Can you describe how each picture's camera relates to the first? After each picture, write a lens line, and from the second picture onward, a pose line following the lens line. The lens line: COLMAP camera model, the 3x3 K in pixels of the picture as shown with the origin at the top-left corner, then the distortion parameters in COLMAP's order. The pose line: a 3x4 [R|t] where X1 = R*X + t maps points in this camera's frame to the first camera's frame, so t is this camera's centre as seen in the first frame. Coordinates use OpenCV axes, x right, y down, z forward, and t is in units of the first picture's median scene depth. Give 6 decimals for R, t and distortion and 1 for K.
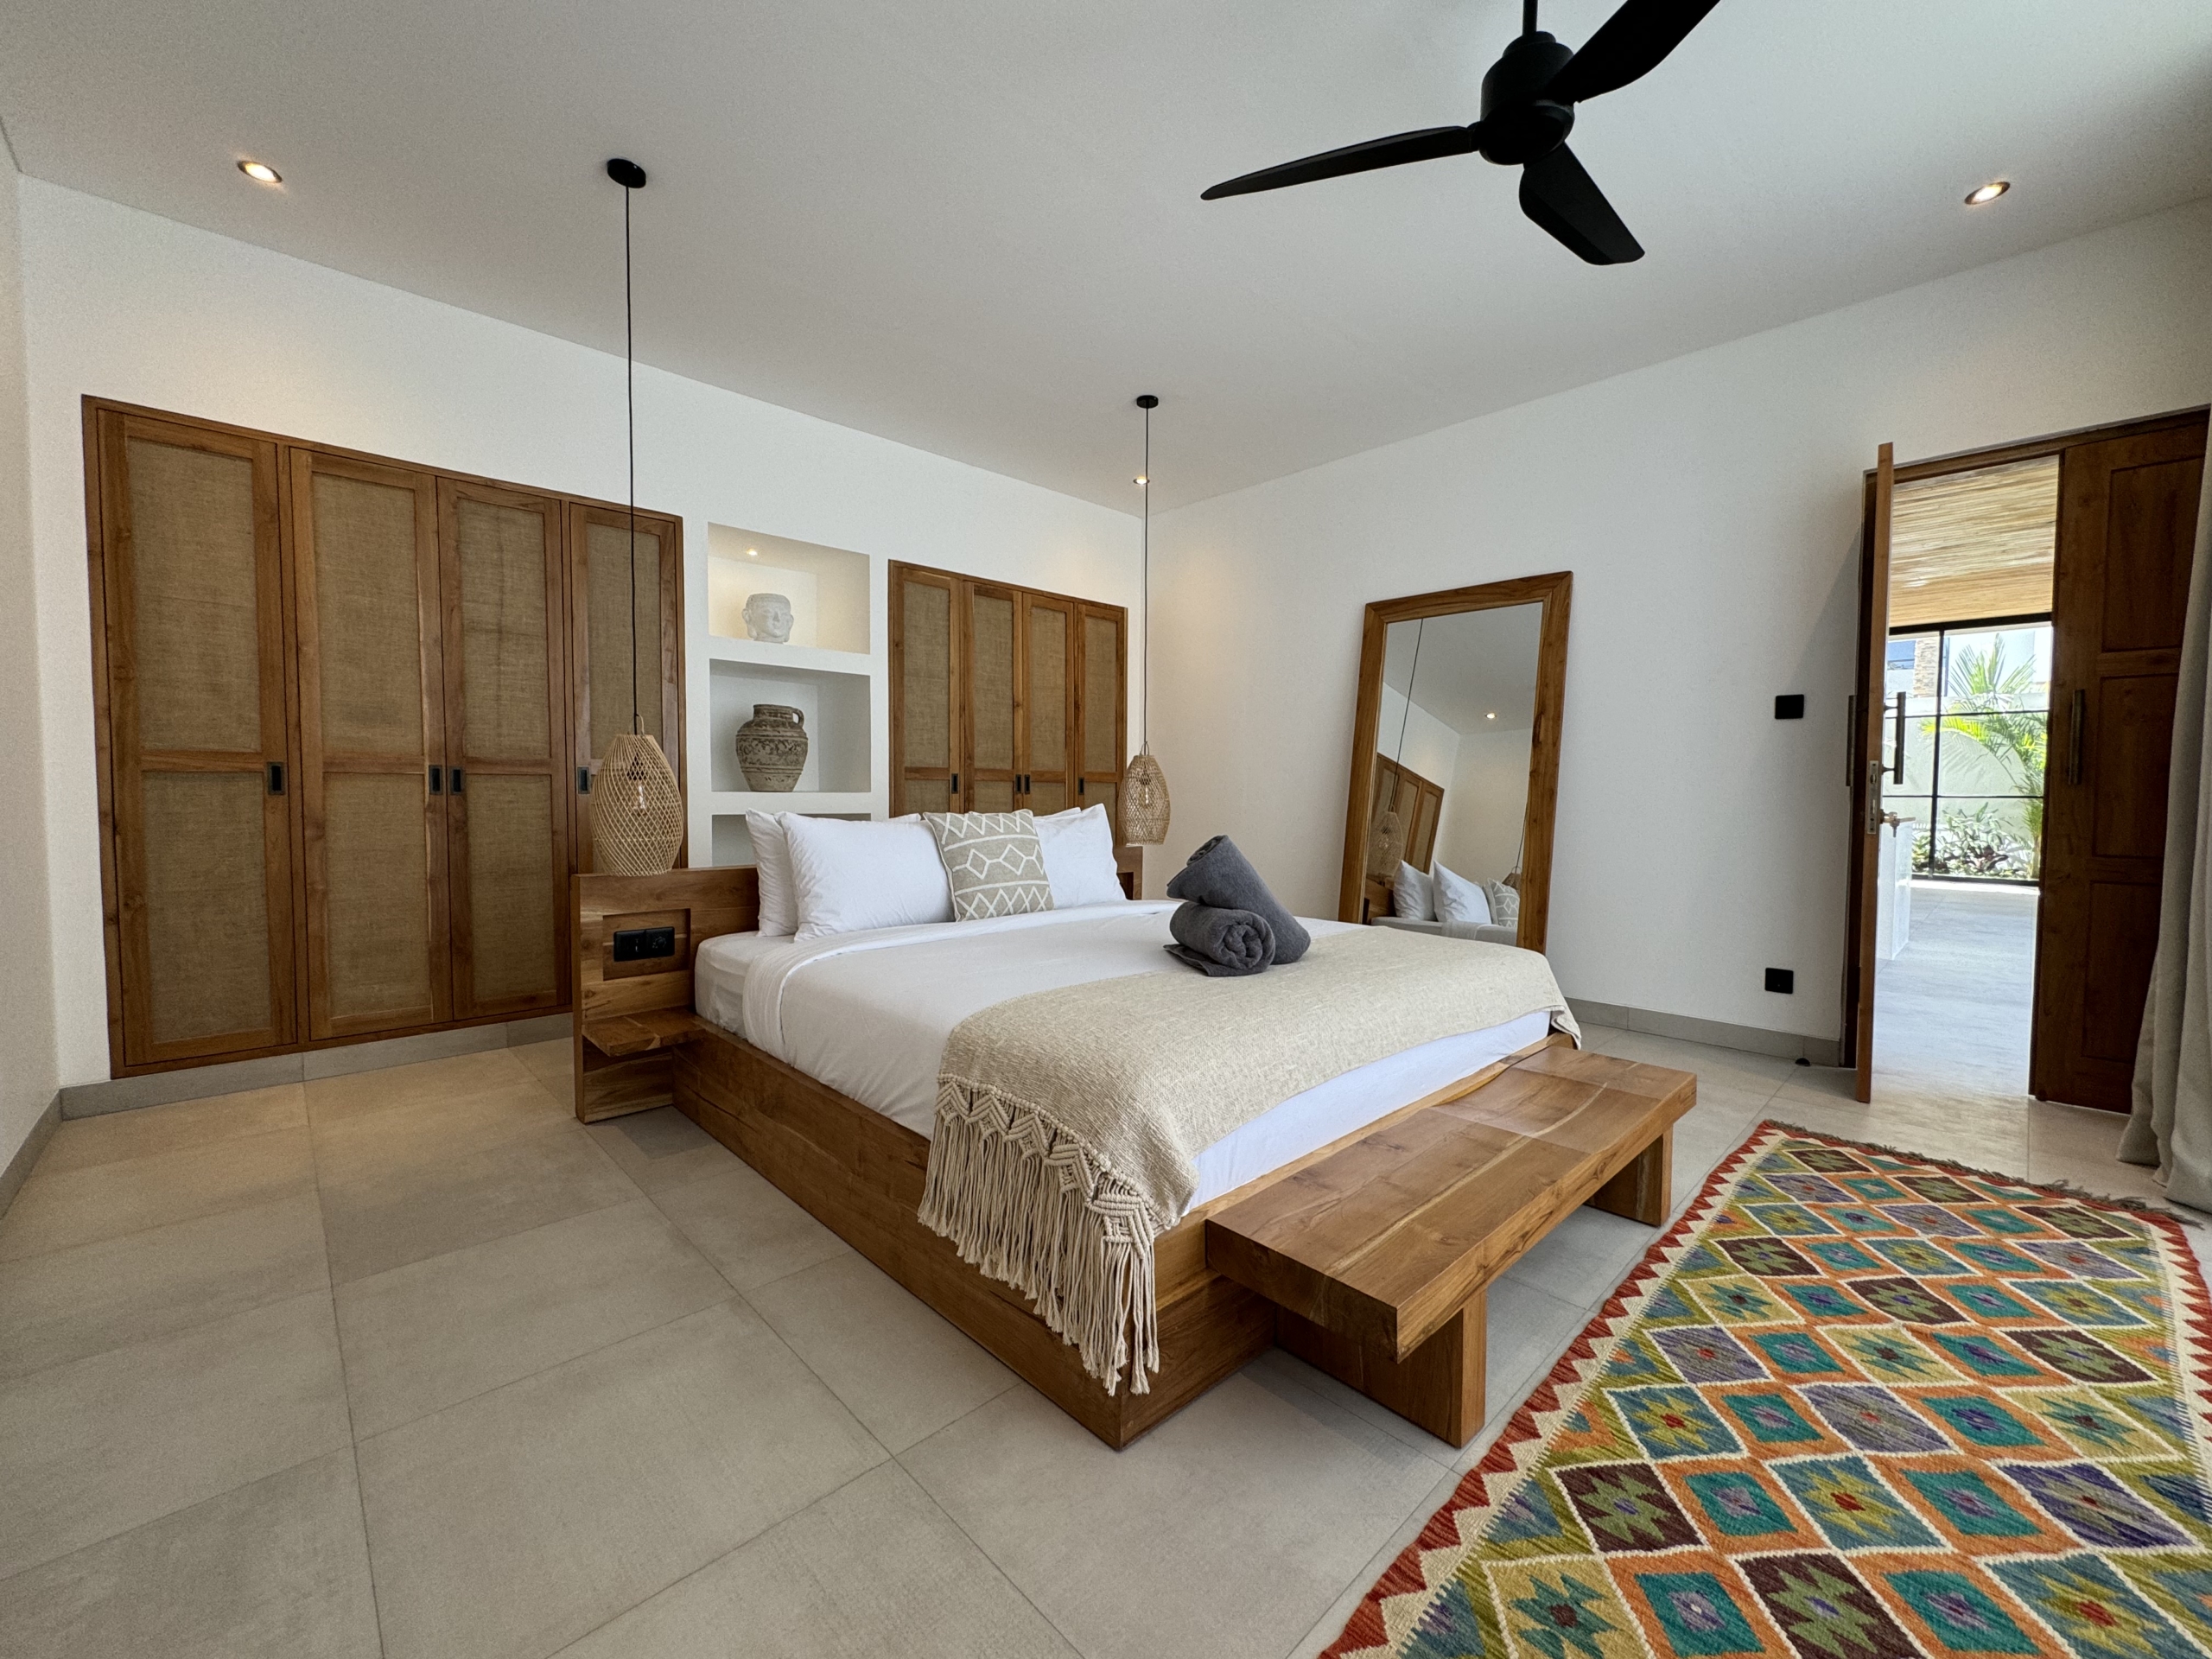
lens RADIAL K [[885.3, 0, 1104.5], [0, 885.3, 831.4], [0, 0, 1]] dist [-0.004727, 0.001520]
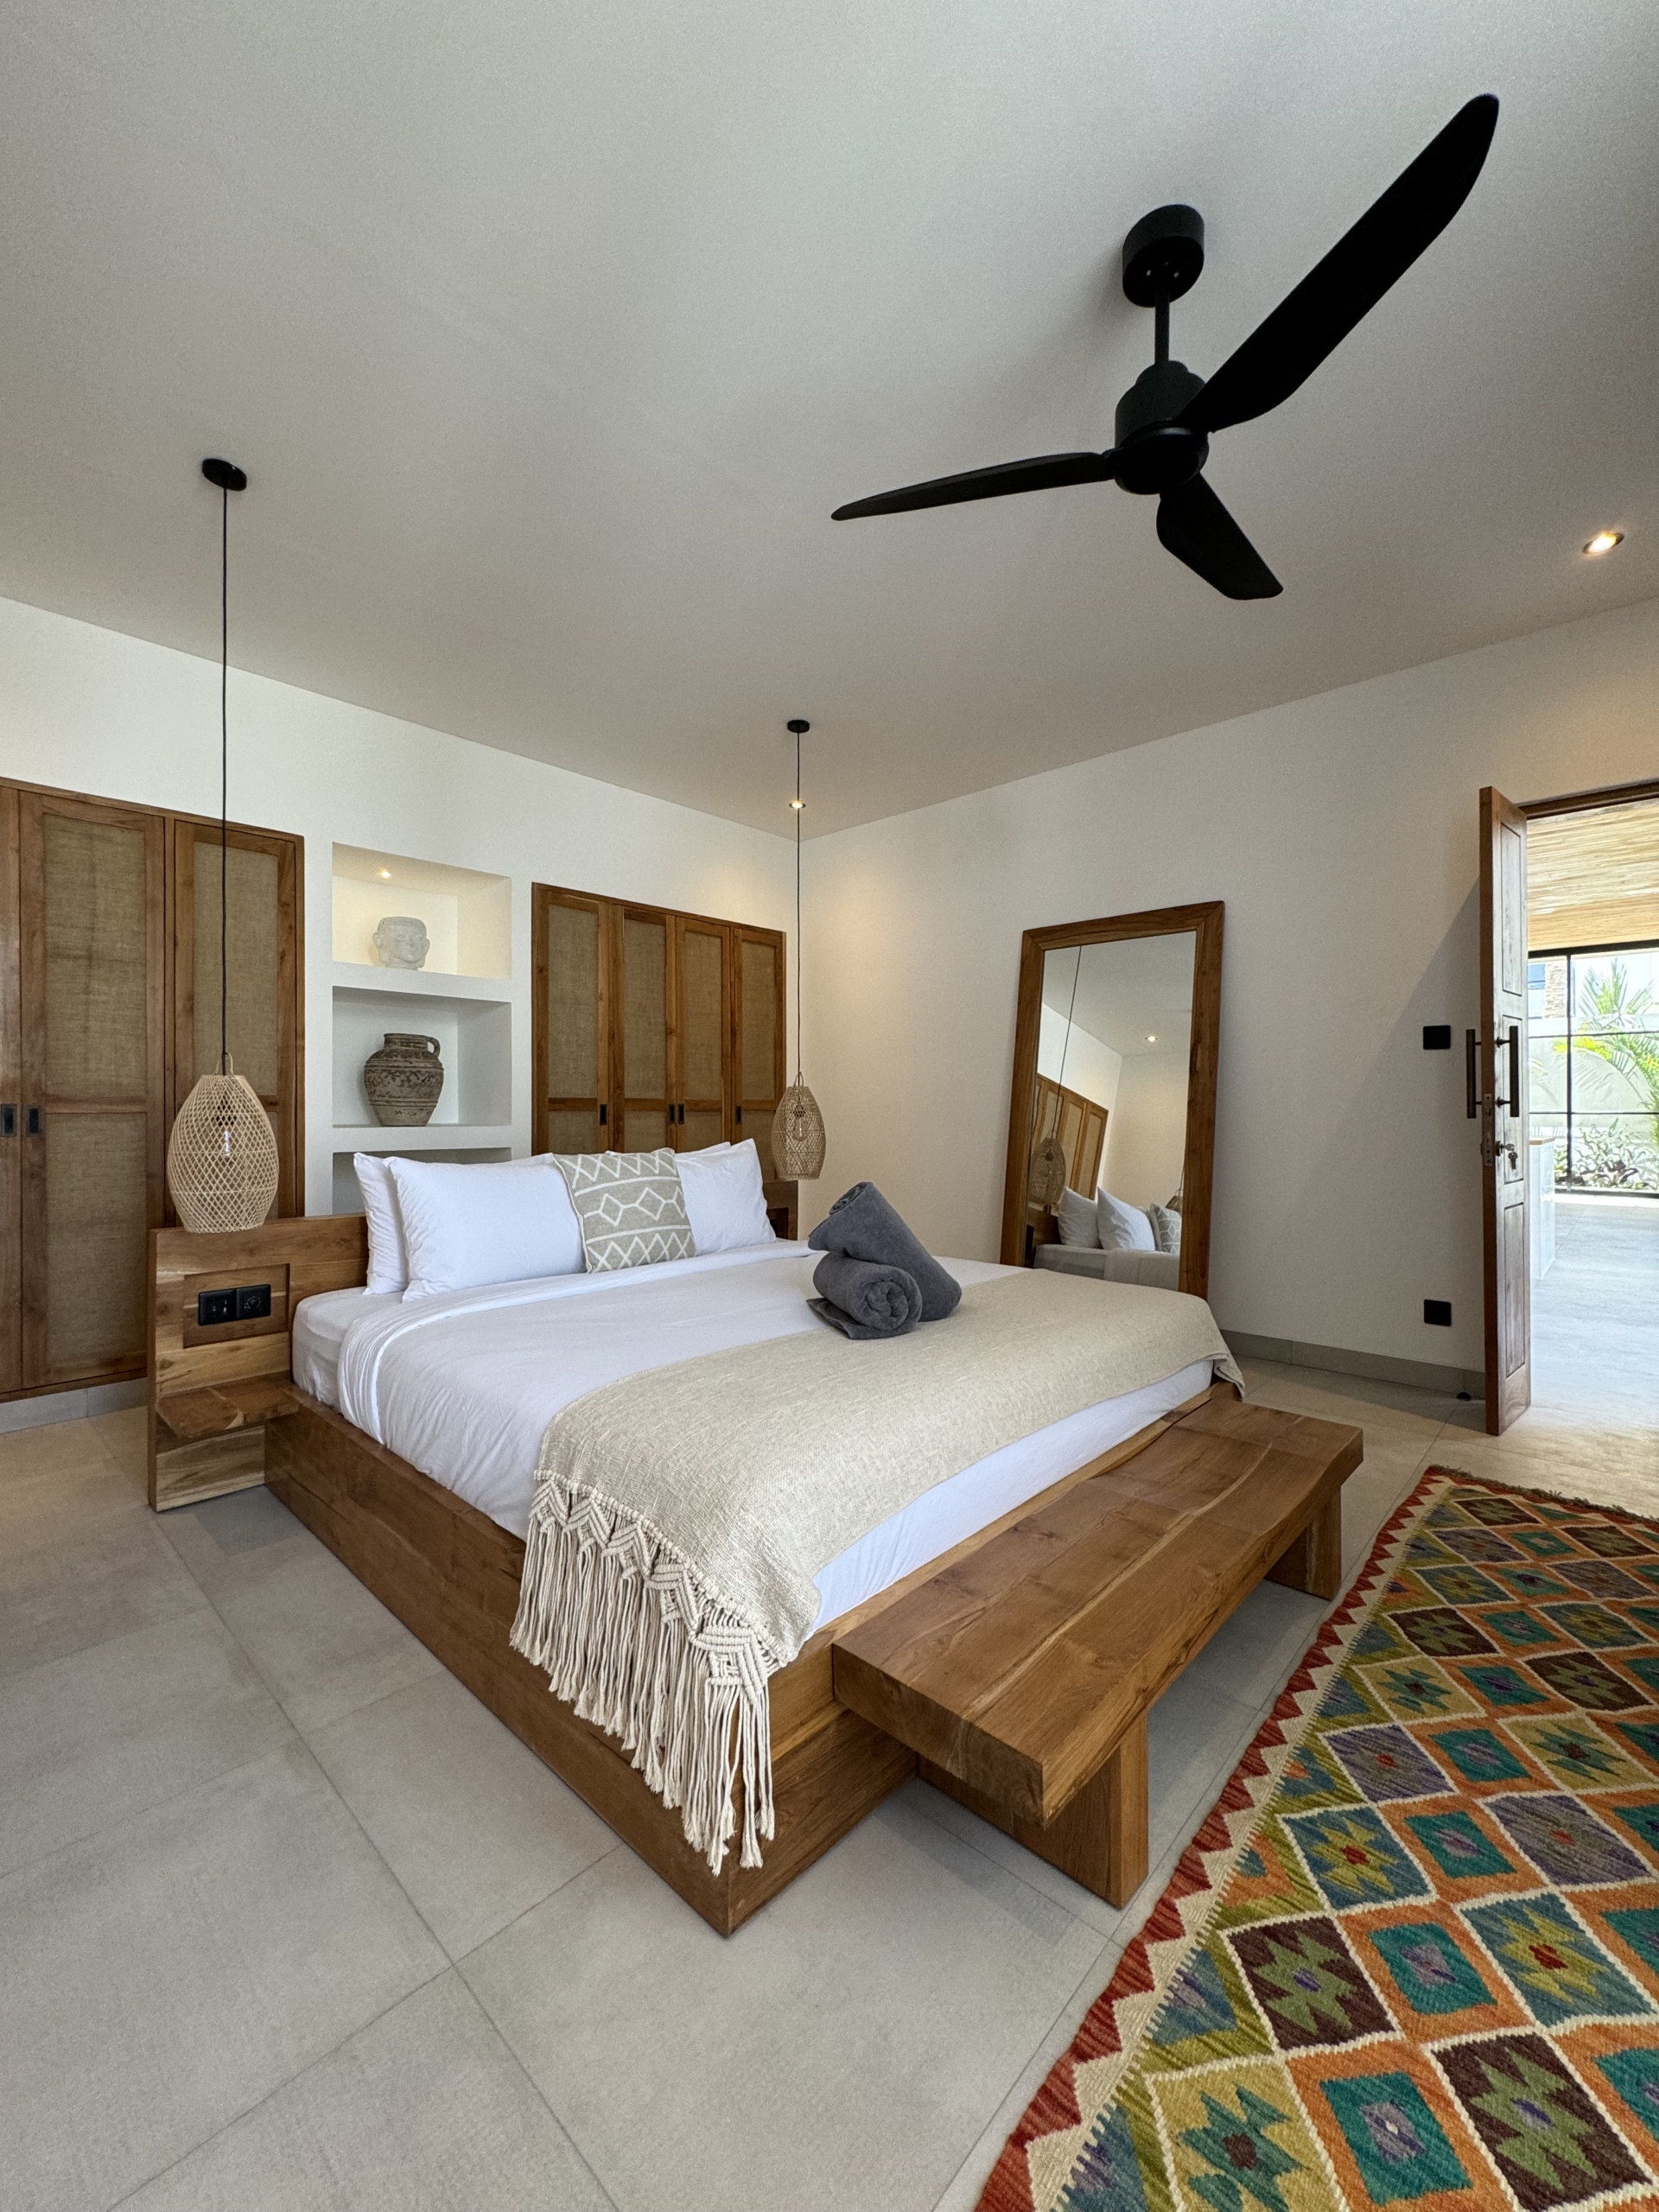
lens RADIAL K [[885.3, 0, 833.8], [0, 885.3, 1109.4], [0, 0, 1]] dist [-0.004727, 0.001520]
pose [[0.998010, -0.006784, 0.062696, 0.045514], [0.009507, 0.999020, -0.043237, -0.035939], [-0.062341, 0.043747, 0.997096, 0.073453]]
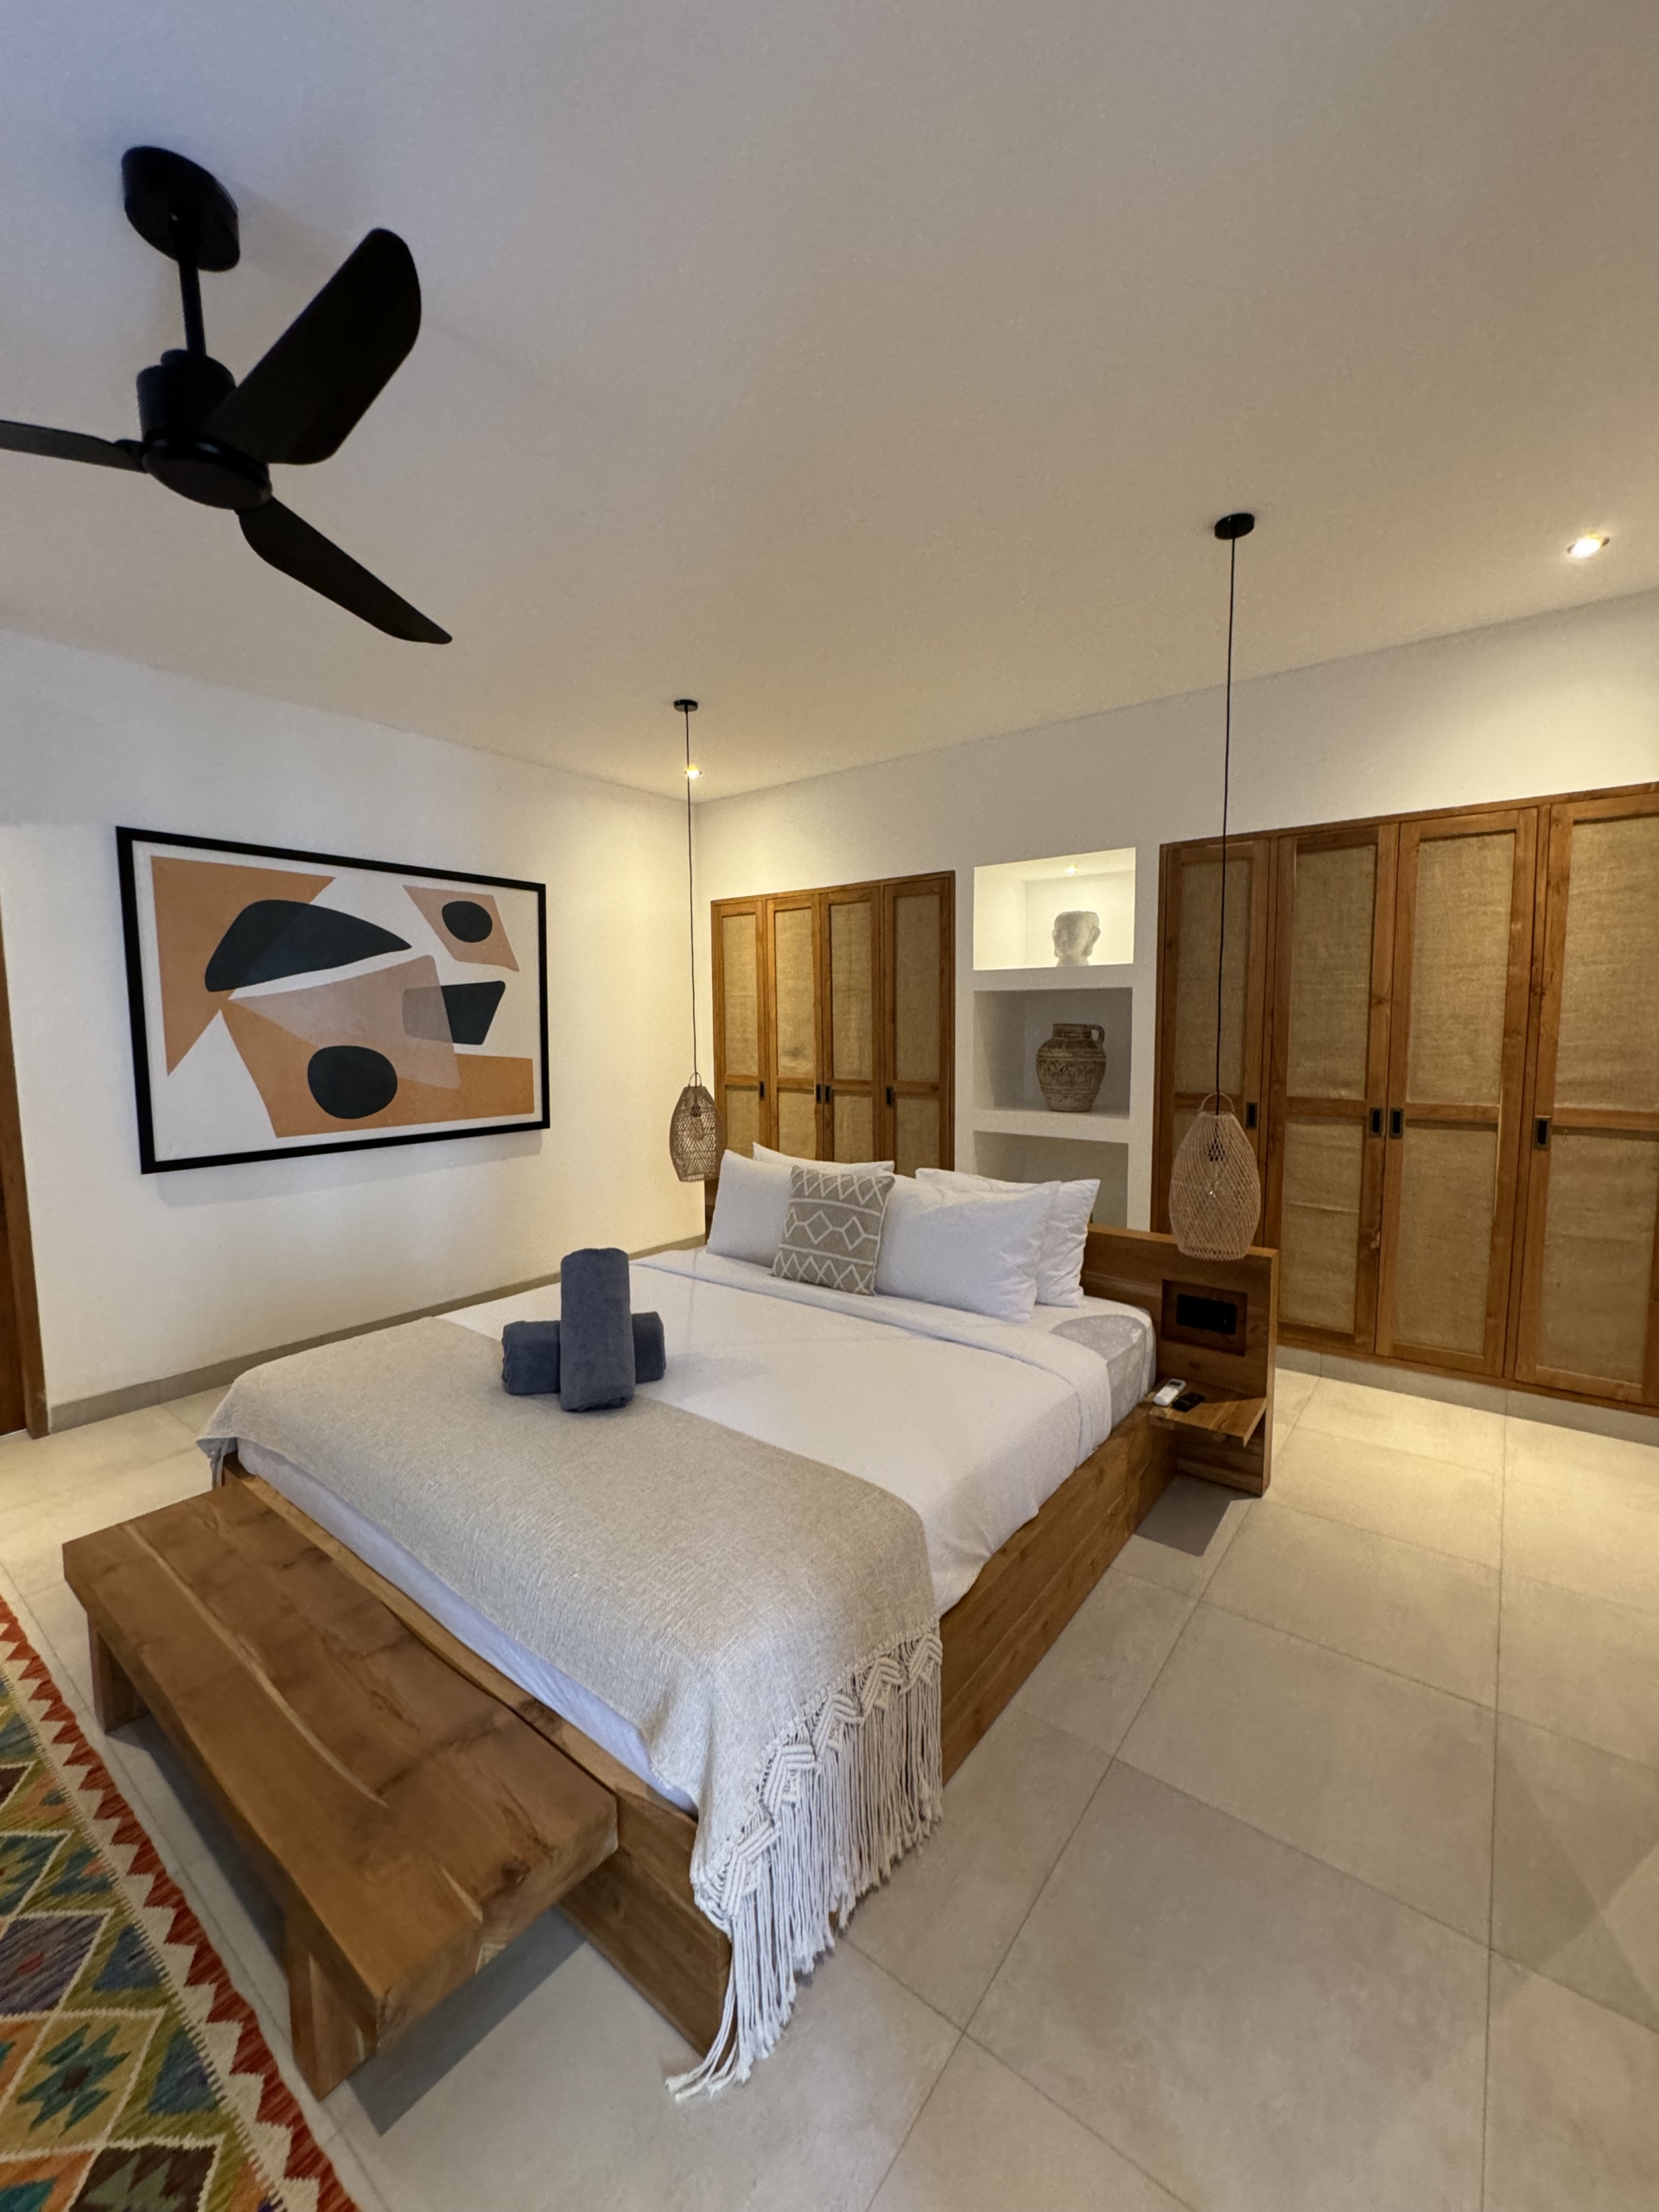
lens RADIAL K [[885.3, 0, 820.8], [0, 885.3, 1094.7], [0, 0, 1]] dist [-0.004727, 0.001520]
pose [[0.148441, 0.072401, -0.986267, 1.194824], [-0.036792, 0.997030, 0.067653, -0.252605], [0.988237, 0.026244, 0.150664, 1.215223]]
